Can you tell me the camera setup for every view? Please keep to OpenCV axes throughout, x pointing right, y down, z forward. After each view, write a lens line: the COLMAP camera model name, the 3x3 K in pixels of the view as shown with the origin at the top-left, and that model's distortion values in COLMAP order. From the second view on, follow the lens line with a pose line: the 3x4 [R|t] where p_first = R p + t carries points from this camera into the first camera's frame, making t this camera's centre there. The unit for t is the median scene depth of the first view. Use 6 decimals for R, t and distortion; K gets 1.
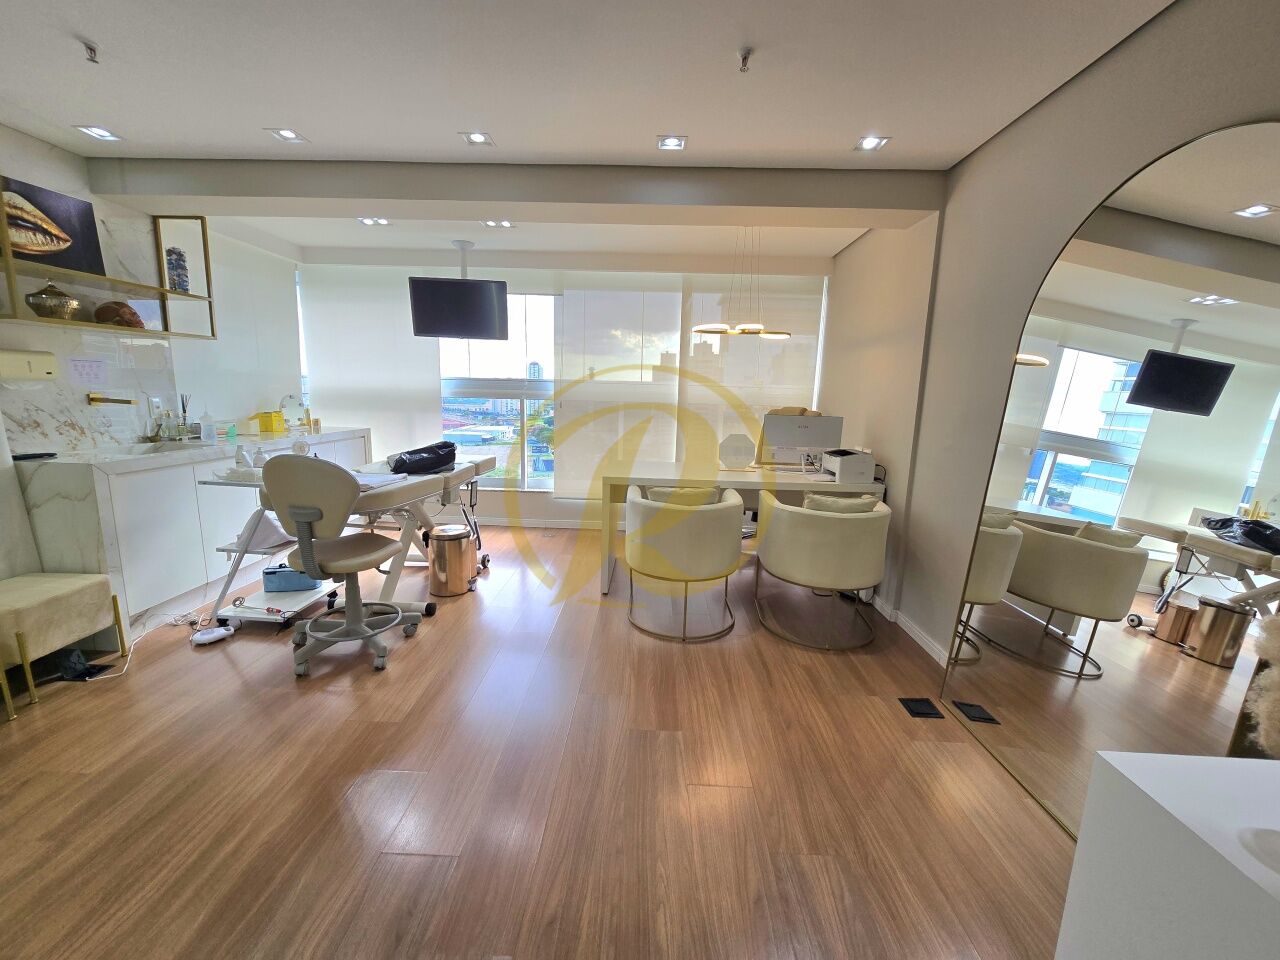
lens RADIAL K [[529.1, 0, 631.6], [0, 529.1, 487.2], [0, 0, 1]] dist [-0.003618, -0.000091]
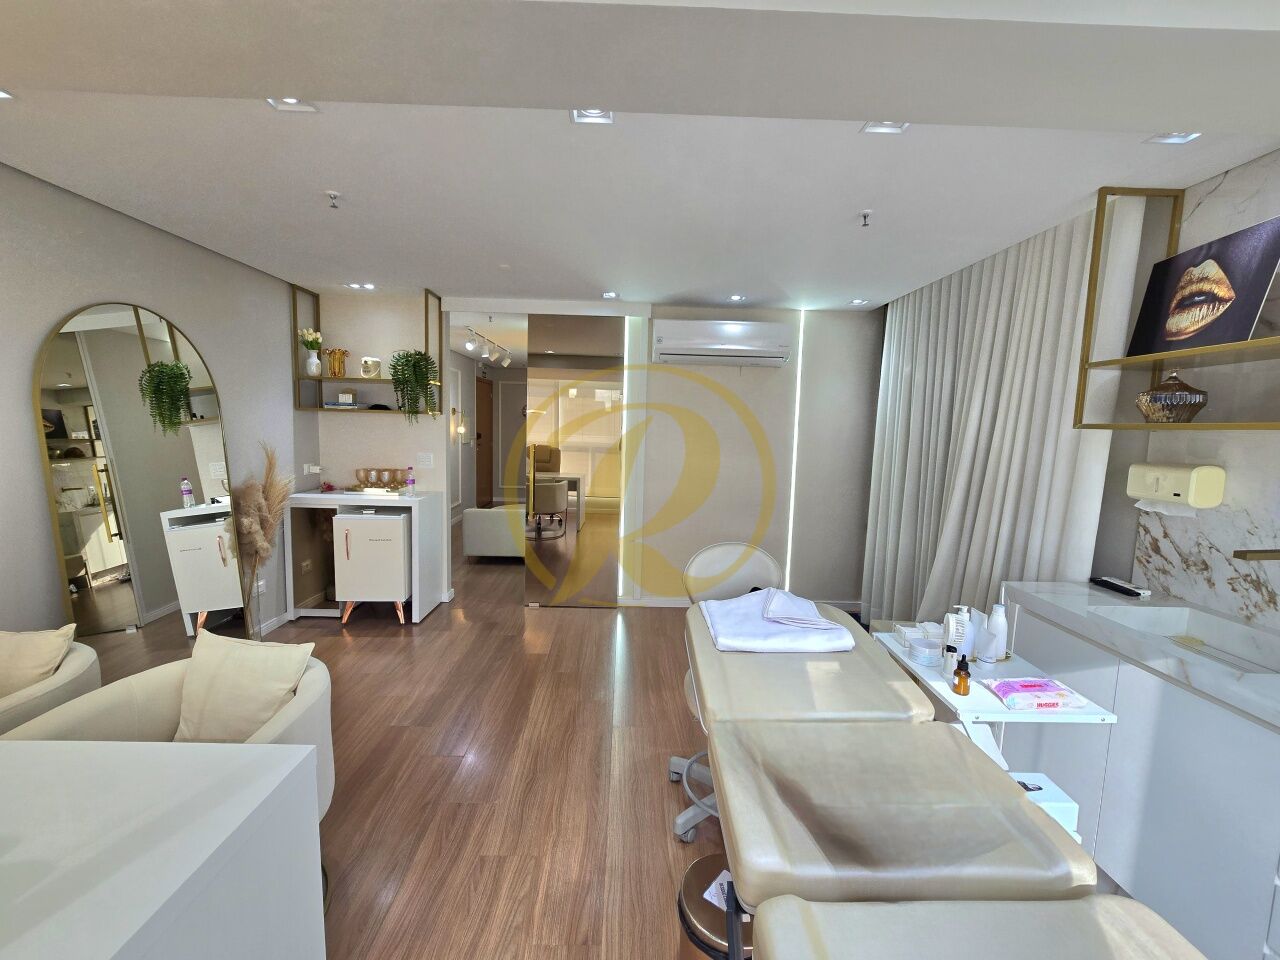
lens RADIAL K [[529.1, 0, 637.9], [0, 529.1, 478.7], [0, 0, 1]] dist [-0.003618, -0.000091]
pose [[-0.996485, -0.044513, -0.070962, -0.300696], [-0.063053, 0.956284, 0.285562, -0.384801], [0.055148, 0.289033, -0.955729, 1.589216]]
